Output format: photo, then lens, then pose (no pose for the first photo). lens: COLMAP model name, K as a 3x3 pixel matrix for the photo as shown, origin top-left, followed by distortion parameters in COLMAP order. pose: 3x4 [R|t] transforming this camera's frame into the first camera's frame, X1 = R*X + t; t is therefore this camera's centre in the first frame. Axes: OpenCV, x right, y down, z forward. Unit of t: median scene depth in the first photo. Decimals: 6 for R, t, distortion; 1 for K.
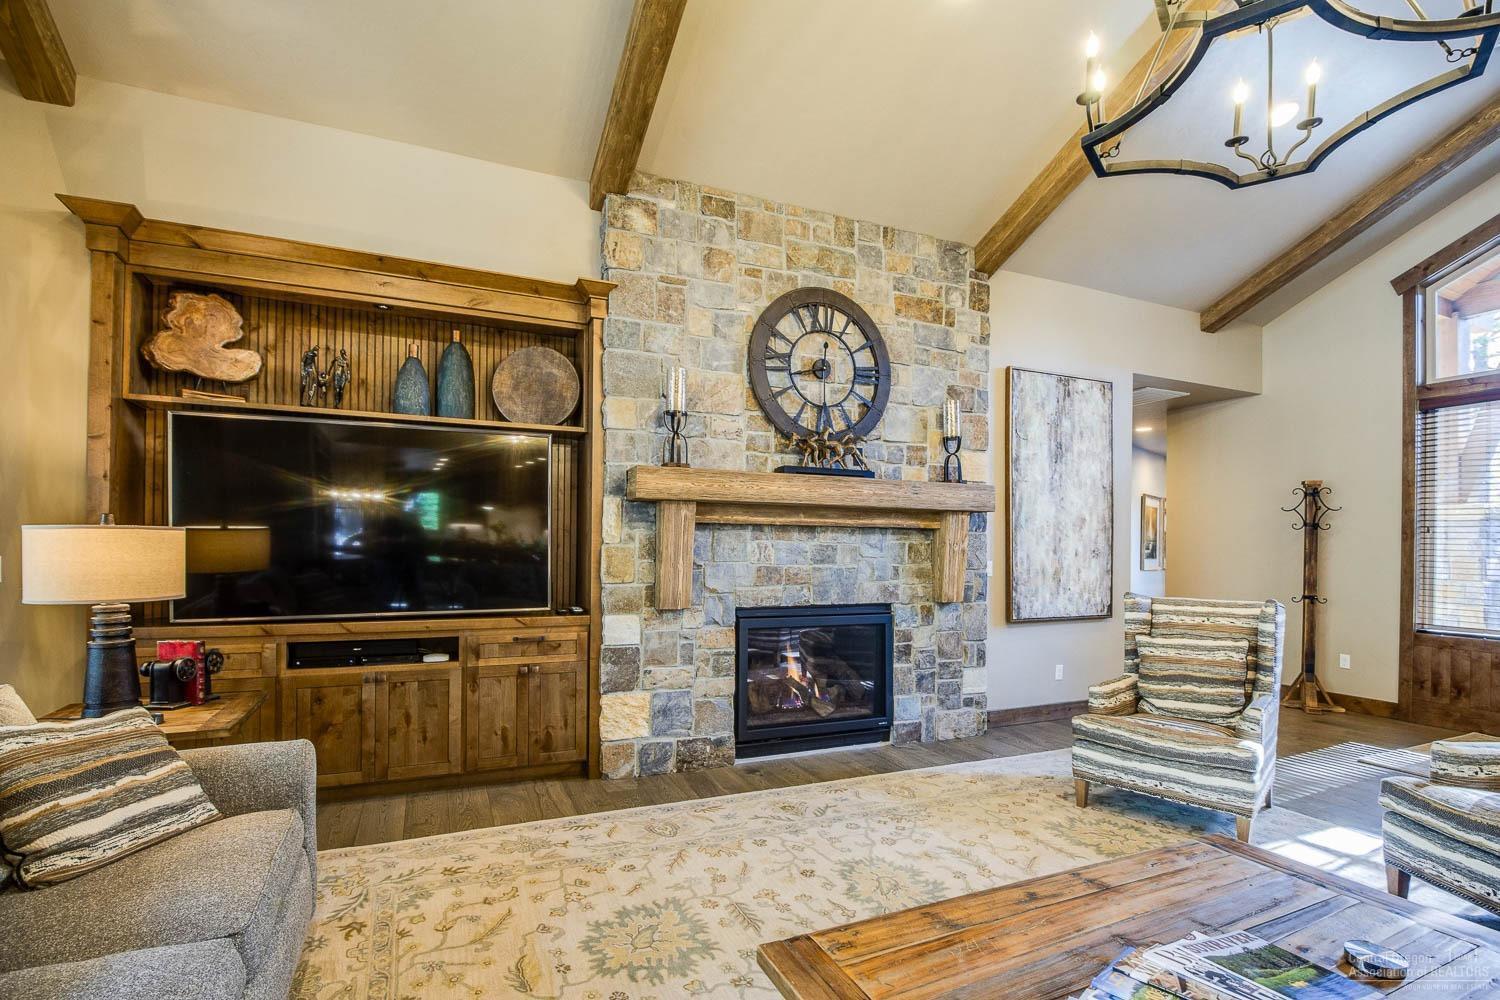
lens RADIAL K [[708.6, 0, 747.5], [0, 708.6, 545.9], [0, 0, 1]] dist [-0.000148, -0.011658]
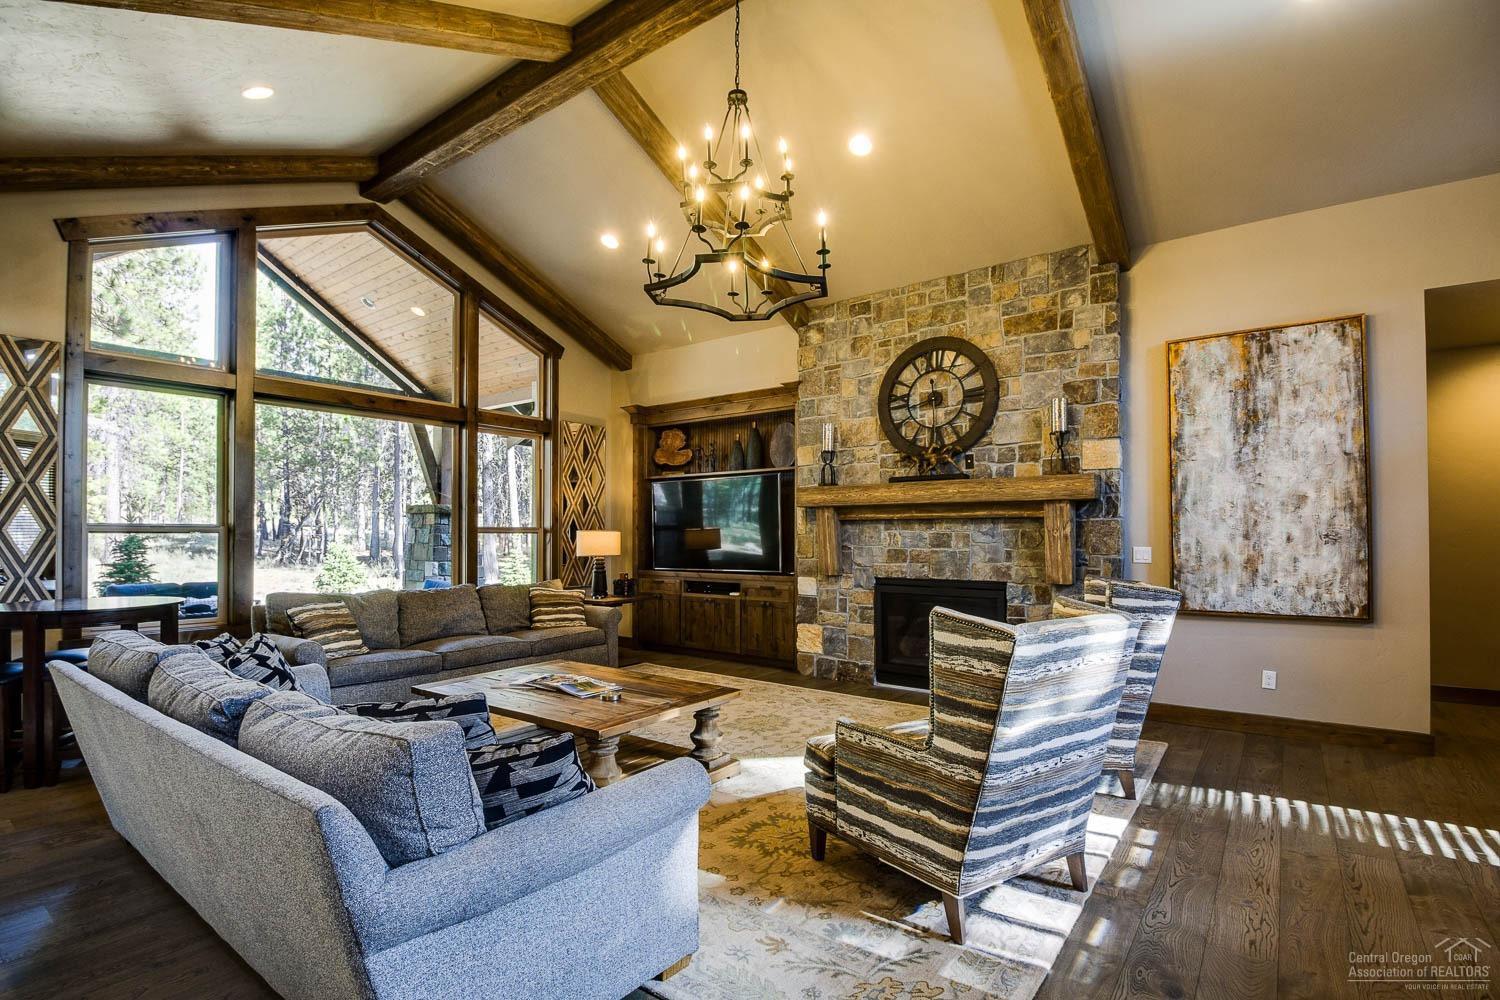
lens RADIAL K [[694.5, 0, 747.0], [0, 694.5, 529.0], [0, 0, 1]] dist [-0.013054, -0.000624]
pose [[0.493861, -0.020690, -0.869295, 1.139950], [0.004993, 0.999768, -0.020959, 0.017697], [0.869527, 0.006011, 0.493849, 0.072263]]
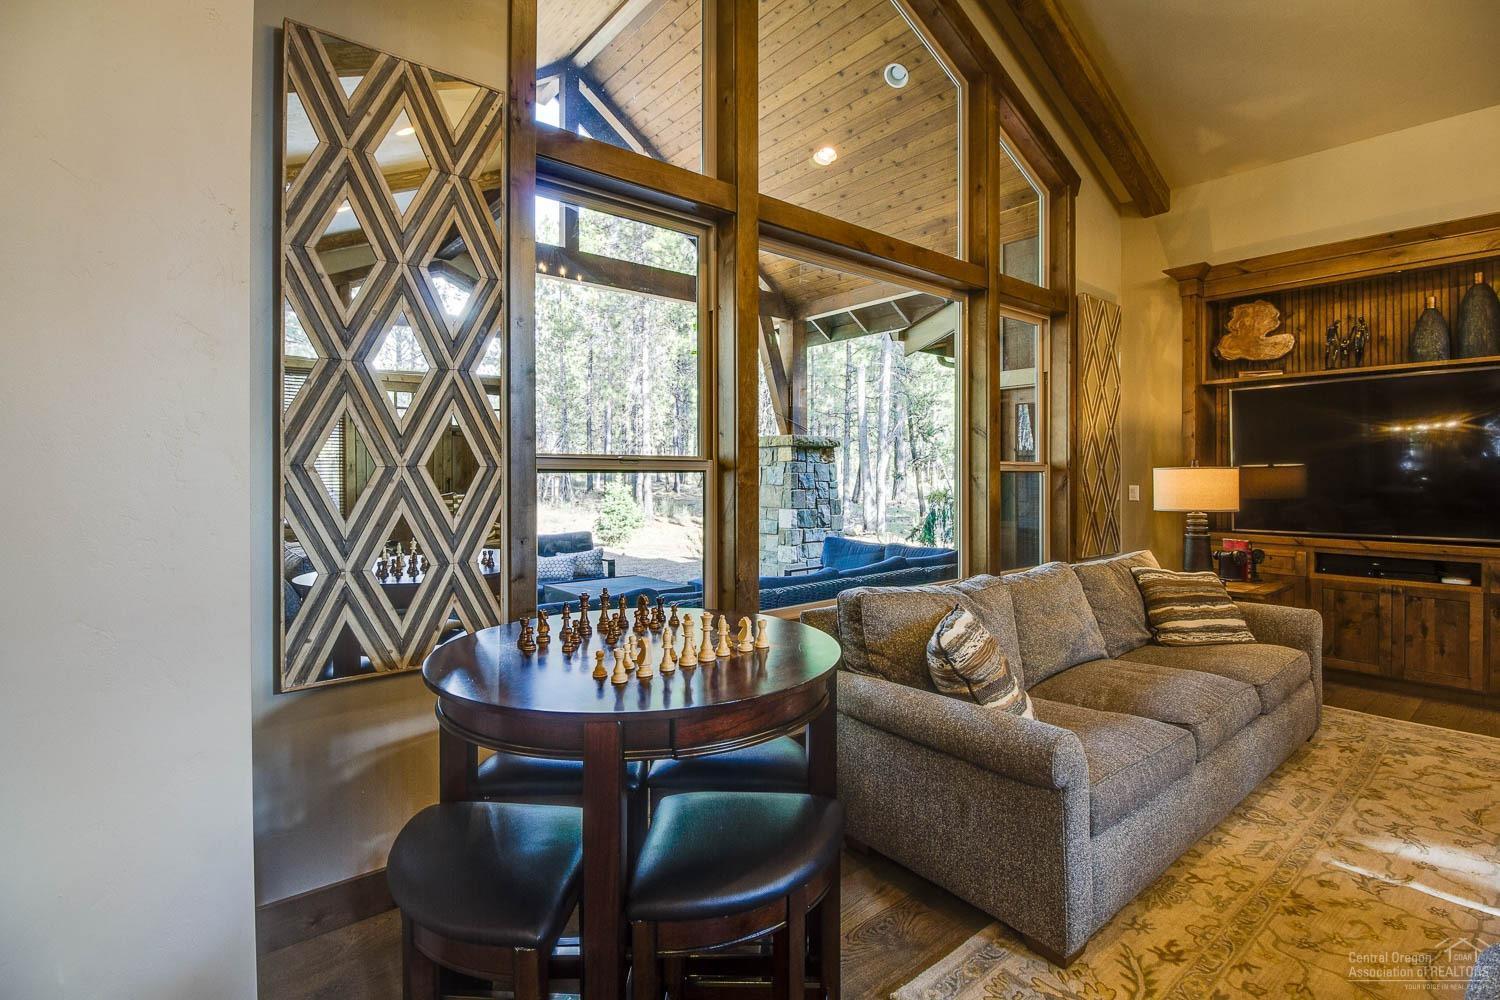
lens RADIAL K [[701.1, 0, 758.3], [0, 701.1, 476.6], [0, 0, 1]] dist [-0.000120, -0.014964]
pose [[0.273945, -0.009726, -0.961696, 0.261696], [0.002196, 0.999953, -0.009488, 0.005139], [0.961743, 0.000487, 0.273953, -0.293728]]
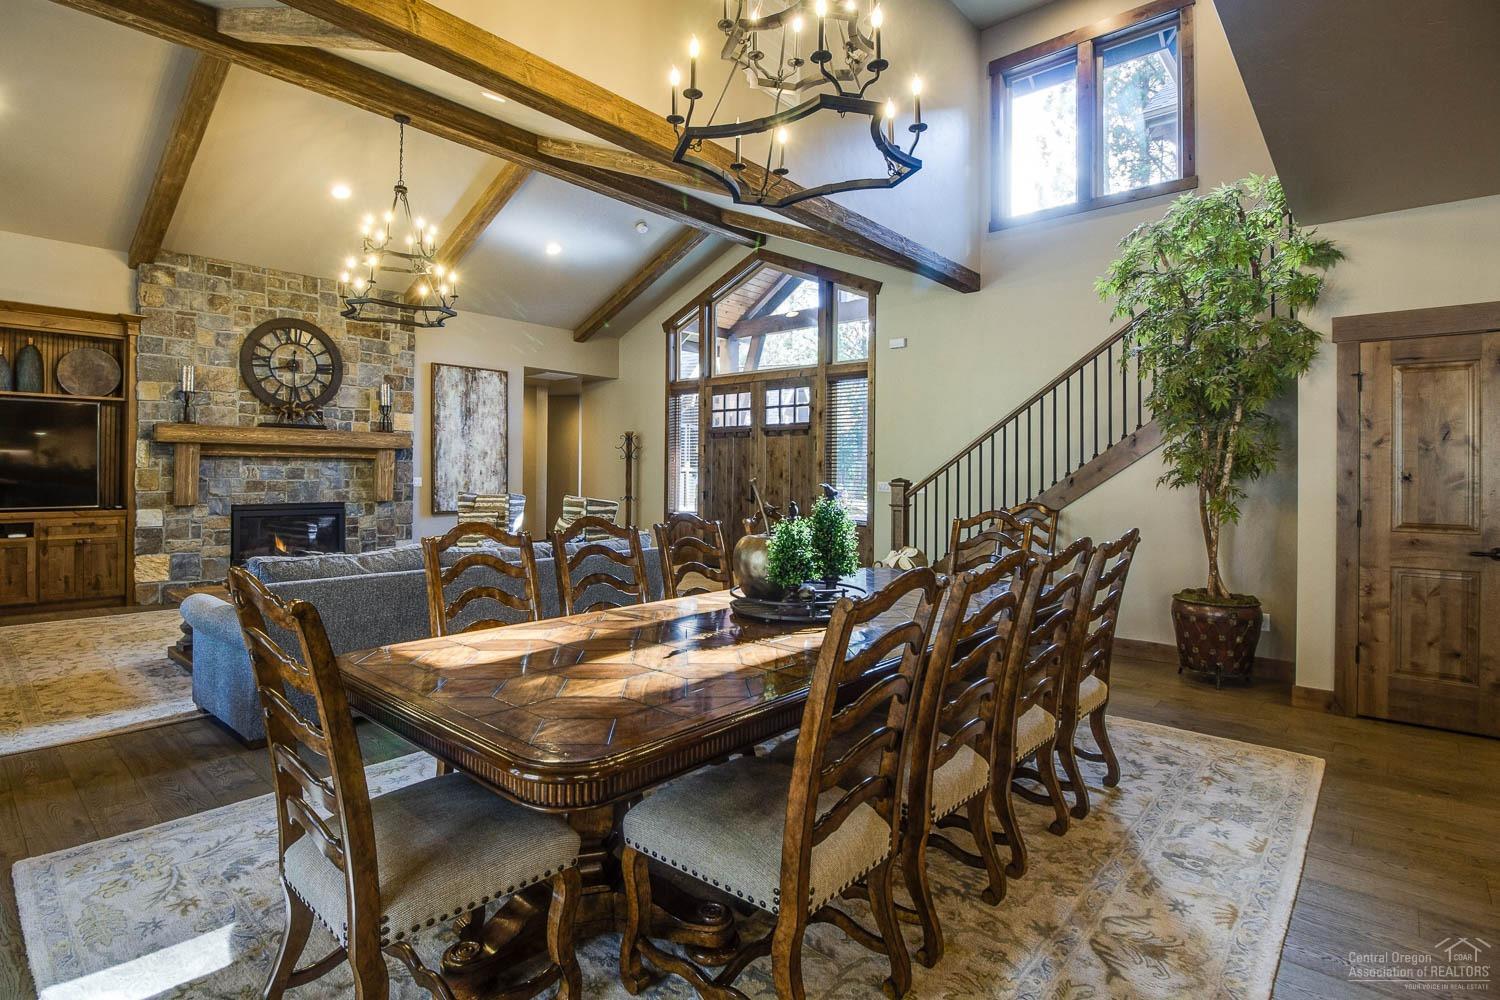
lens RADIAL K [[735.7, 0, 693.8], [0, 735.7, 465.9], [0, 0, 1]] dist [0.000558, -0.015207]
pose [[0.923642, -0.000739, 0.383255, 0.348423], [0.002539, 0.999988, -0.004190, 0.003758], [-0.383247, 0.004843, 0.923633, -1.104430]]
